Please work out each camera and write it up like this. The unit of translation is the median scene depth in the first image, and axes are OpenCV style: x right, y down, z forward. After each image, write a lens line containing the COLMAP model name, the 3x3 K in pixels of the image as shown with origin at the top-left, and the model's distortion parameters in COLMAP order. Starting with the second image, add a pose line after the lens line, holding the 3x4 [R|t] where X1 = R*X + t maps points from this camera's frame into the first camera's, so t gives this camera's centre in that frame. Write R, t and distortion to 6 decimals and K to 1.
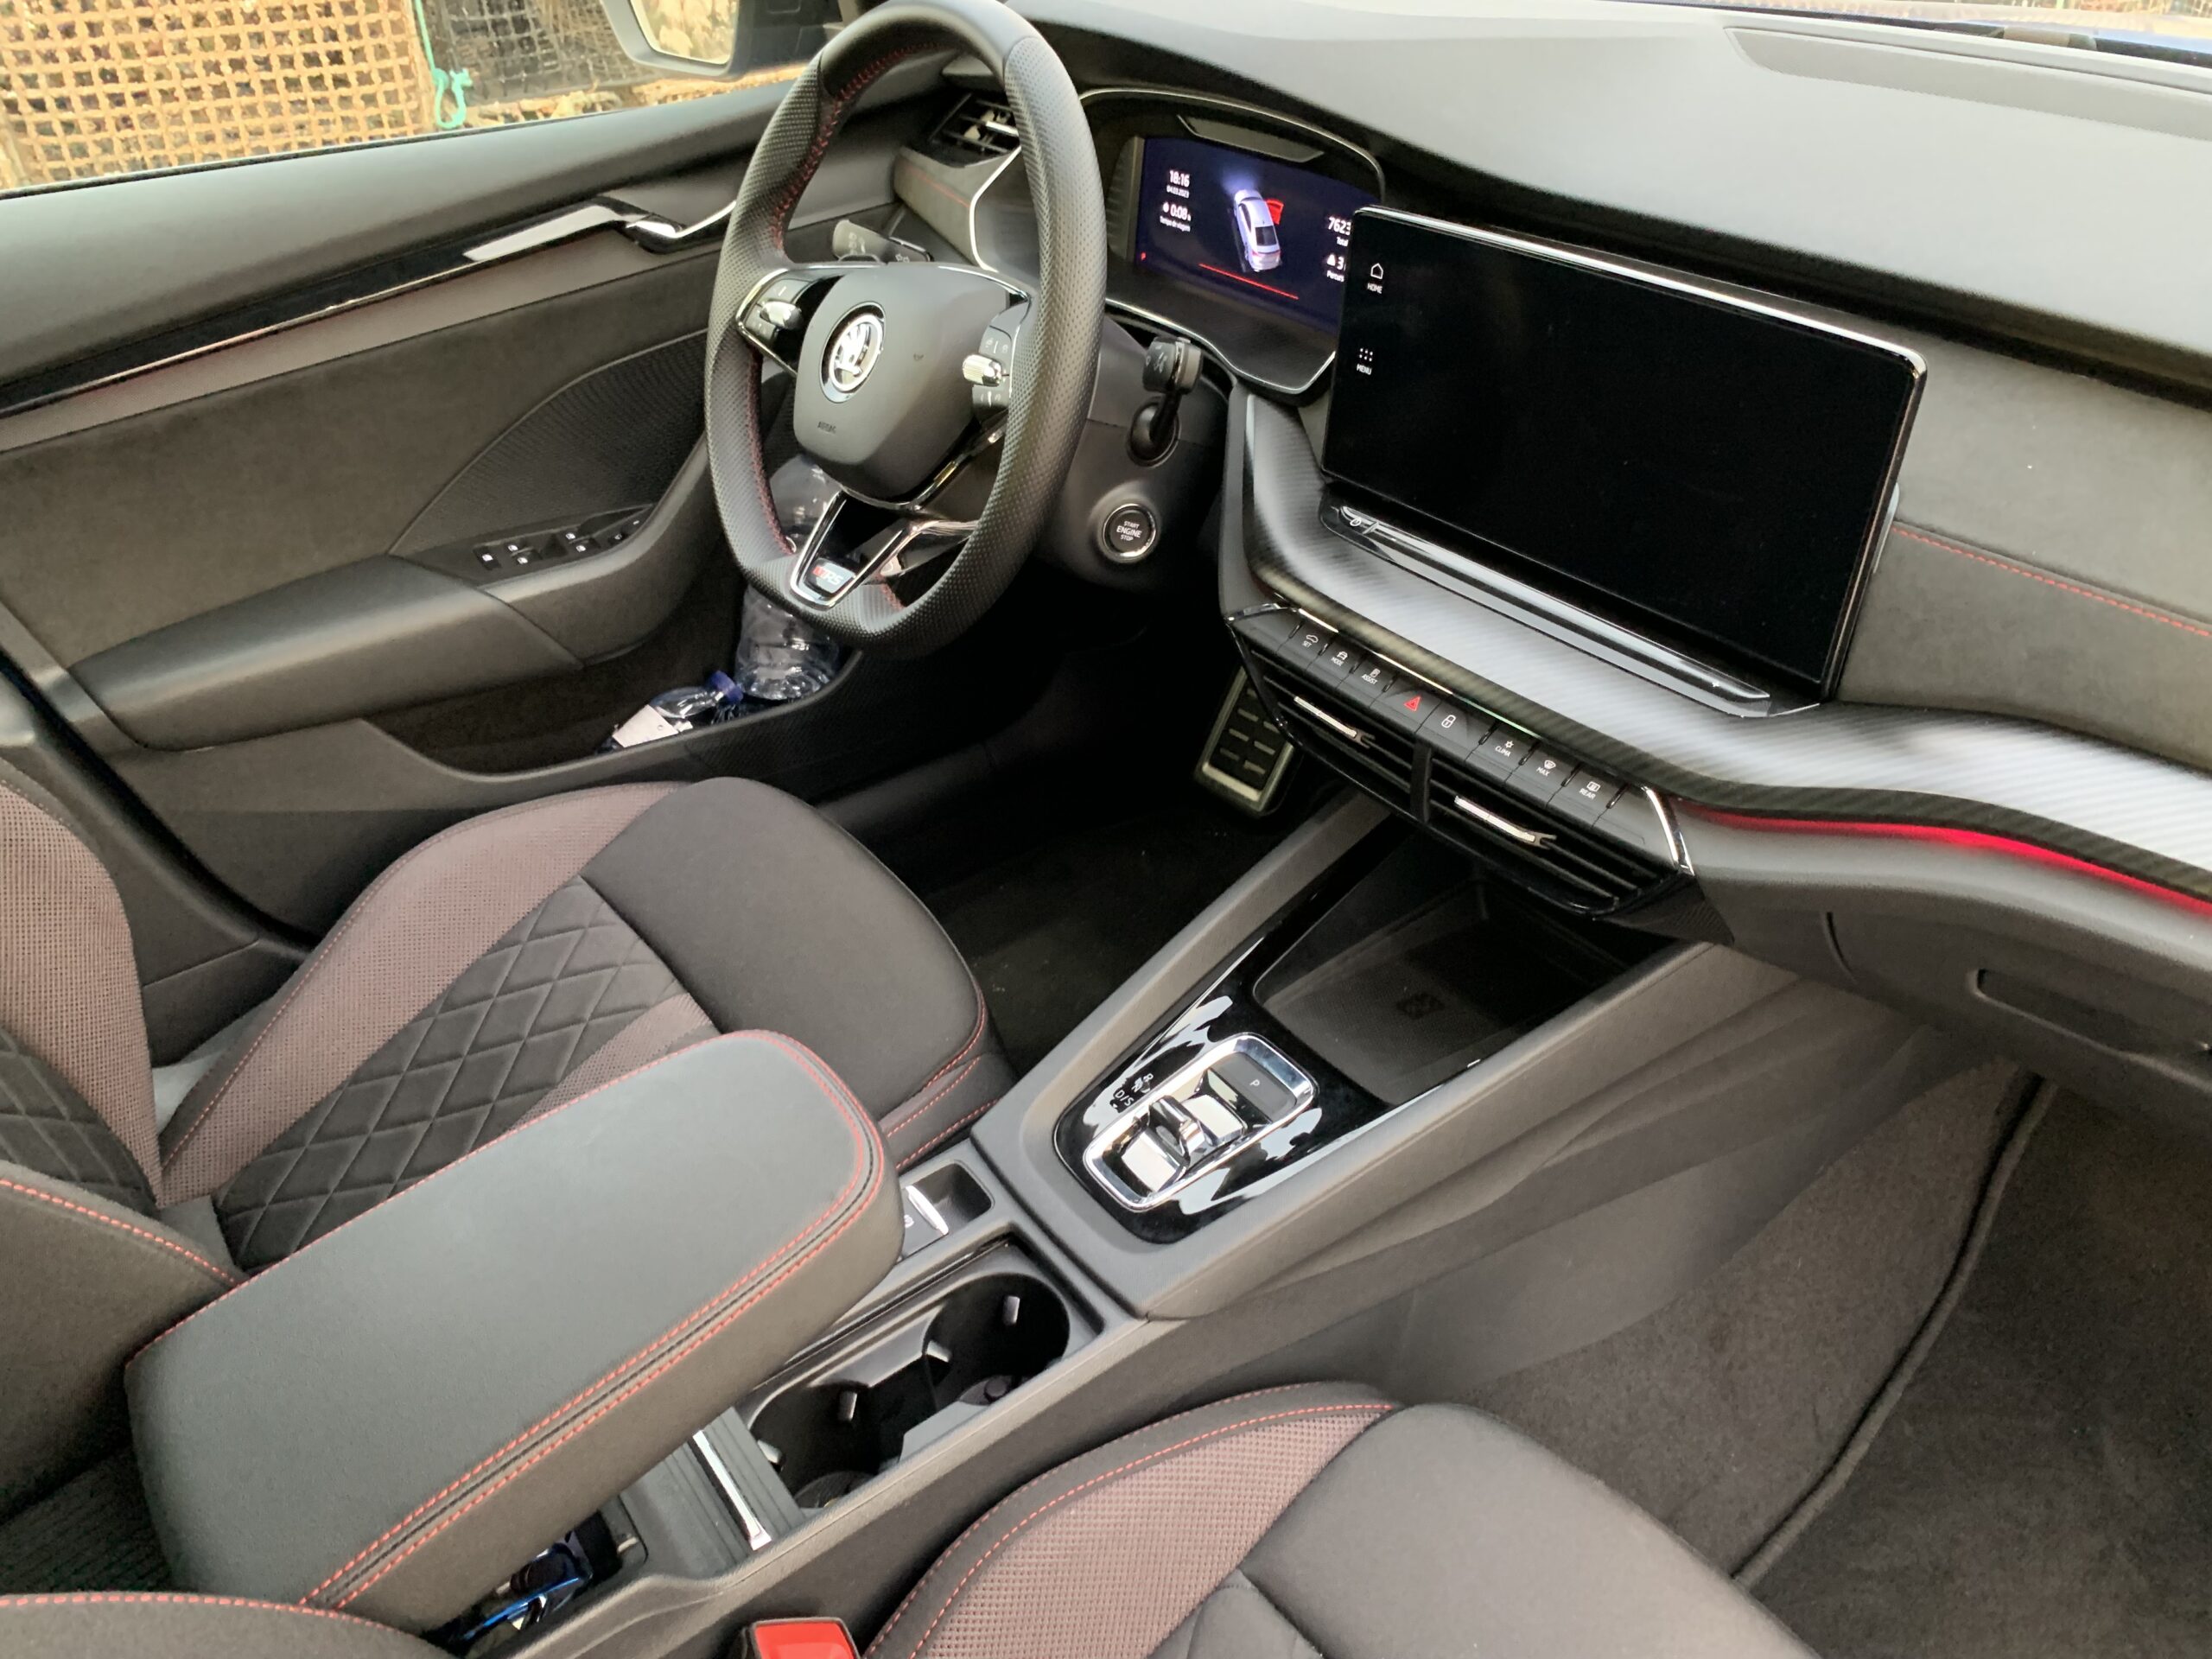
lens RADIAL K [[1676.8, 0, 1106.0], [0, 1676.8, 829.5], [0, 0, 1]] dist [0.000849, 0.001893]
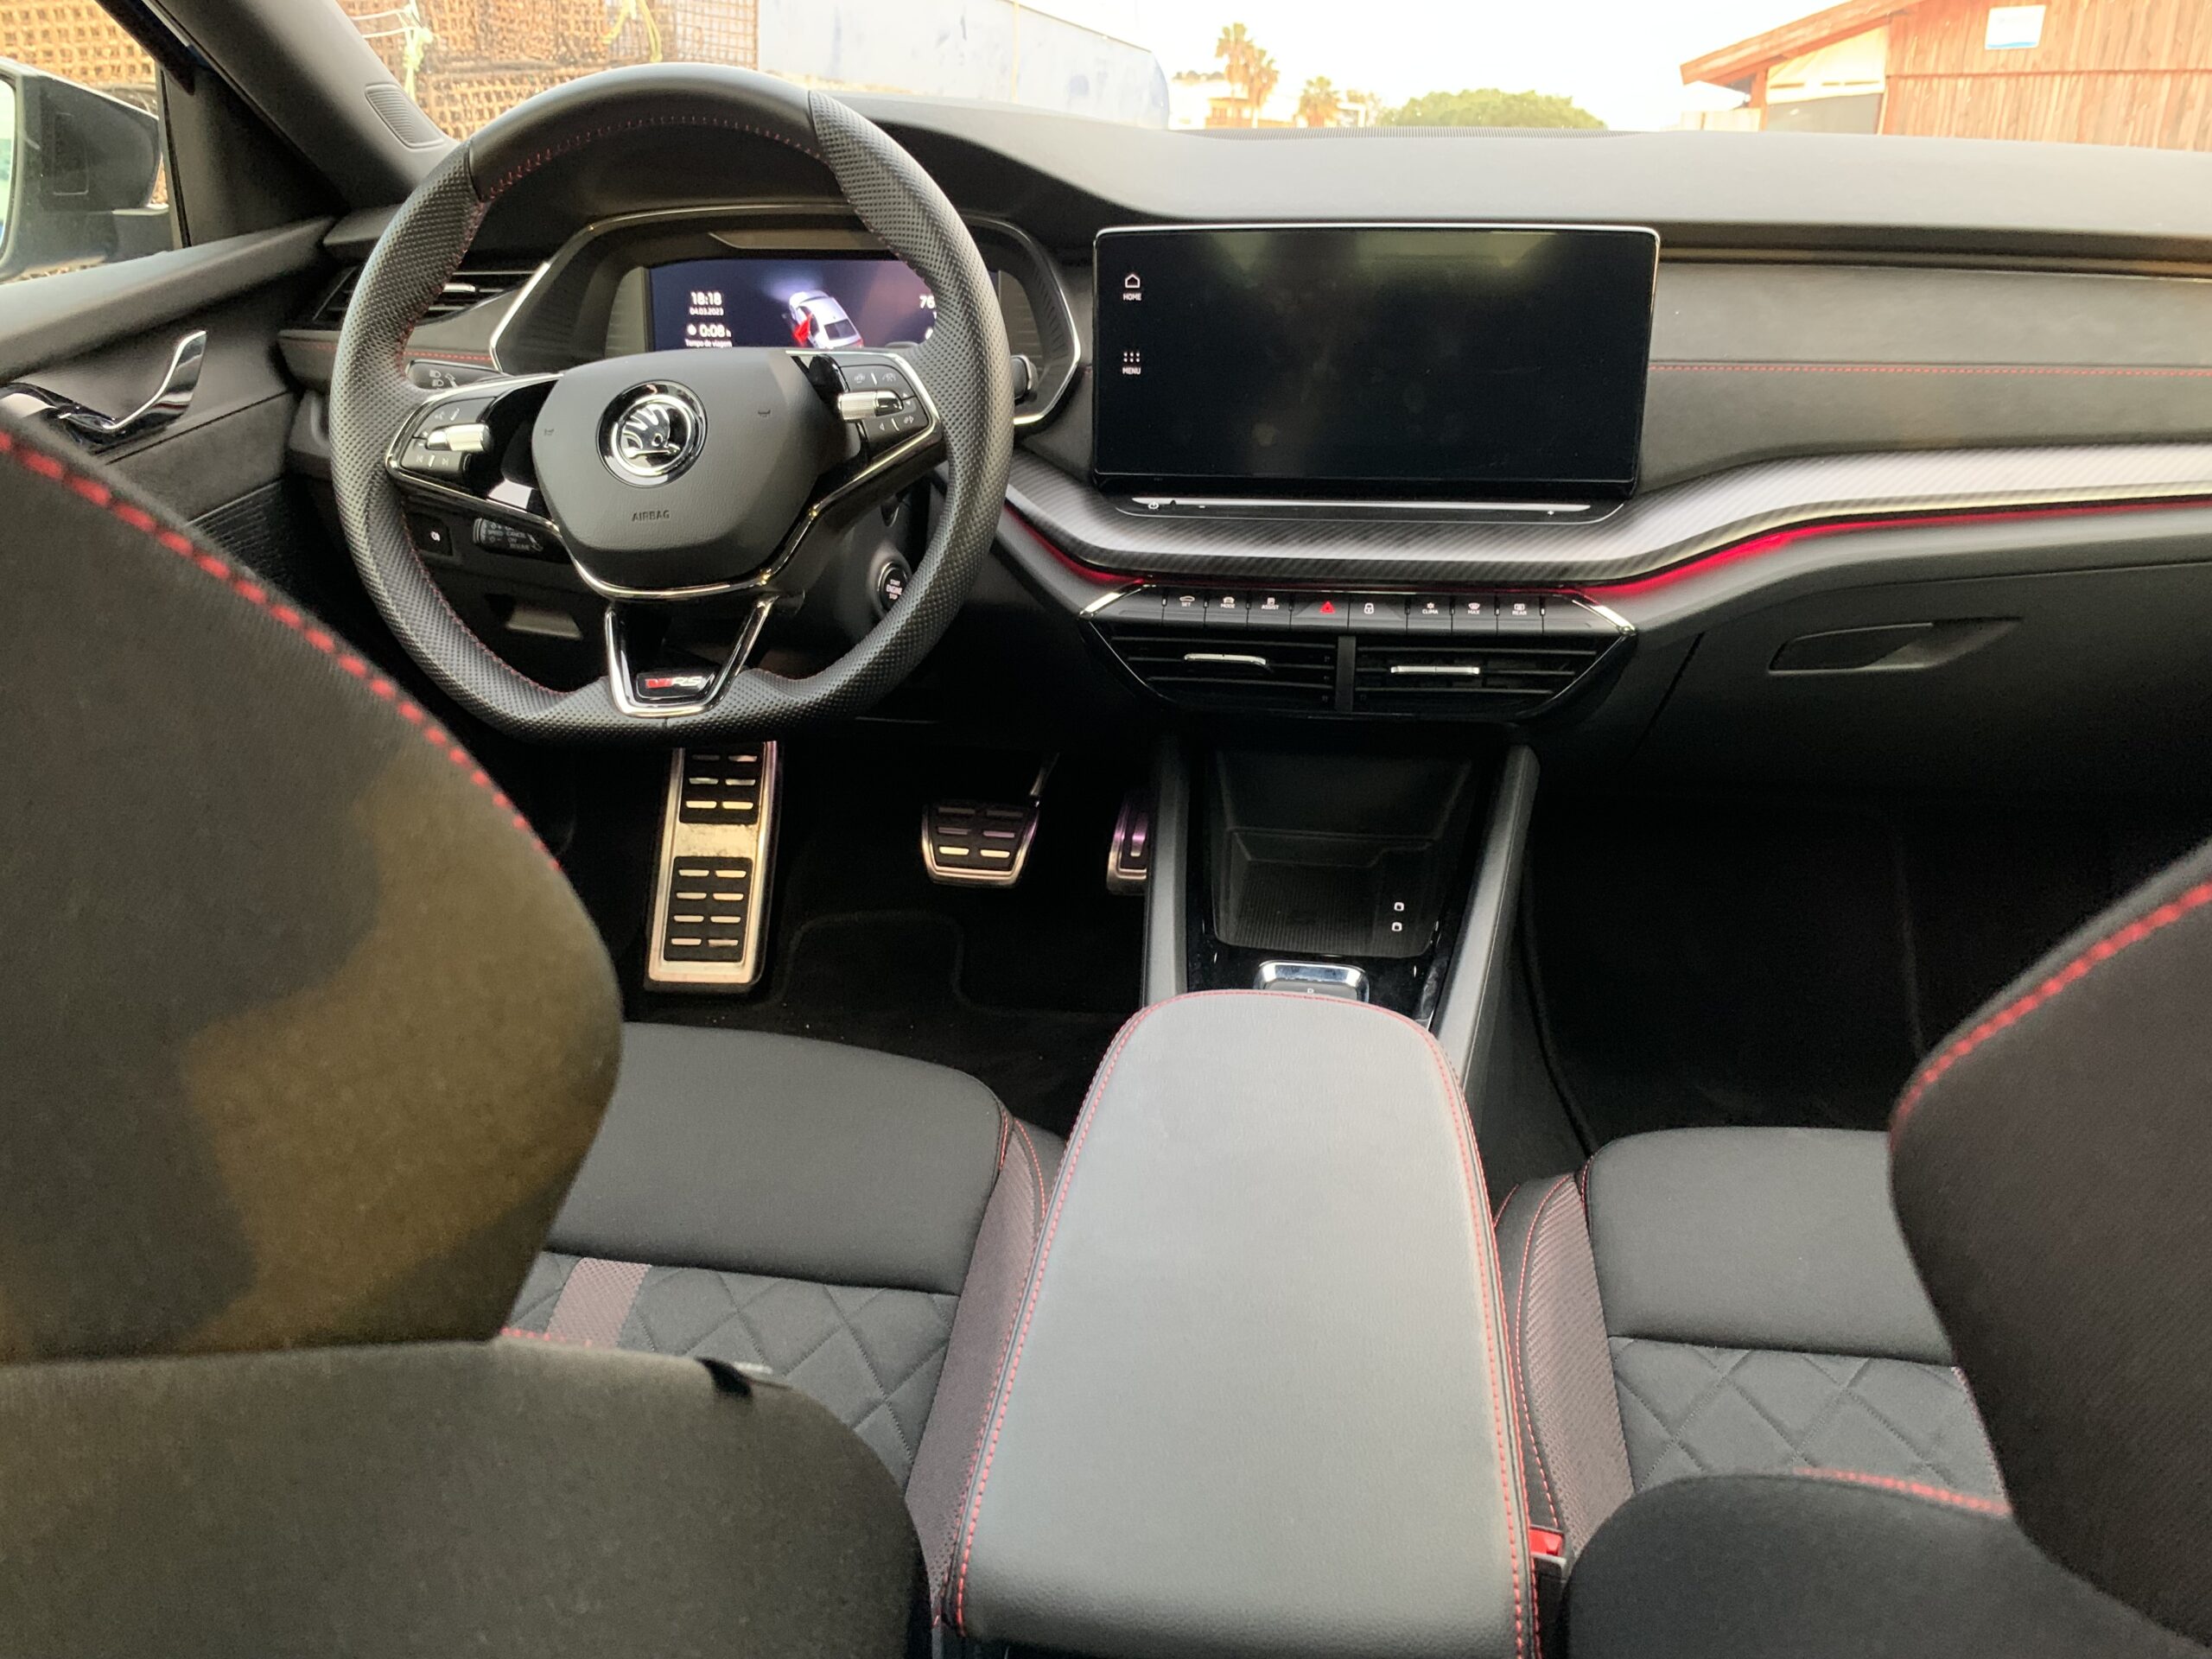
lens RADIAL K [[1676.8, 0, 1106.0], [0, 1676.8, 829.5], [0, 0, 1]] dist [0.000849, 0.001893]
pose [[0.709353, -0.271781, 0.650349, -0.544675], [0.388269, 0.920732, -0.038720, 0.038769], [-0.588274, 0.279977, 0.758648, 0.190375]]
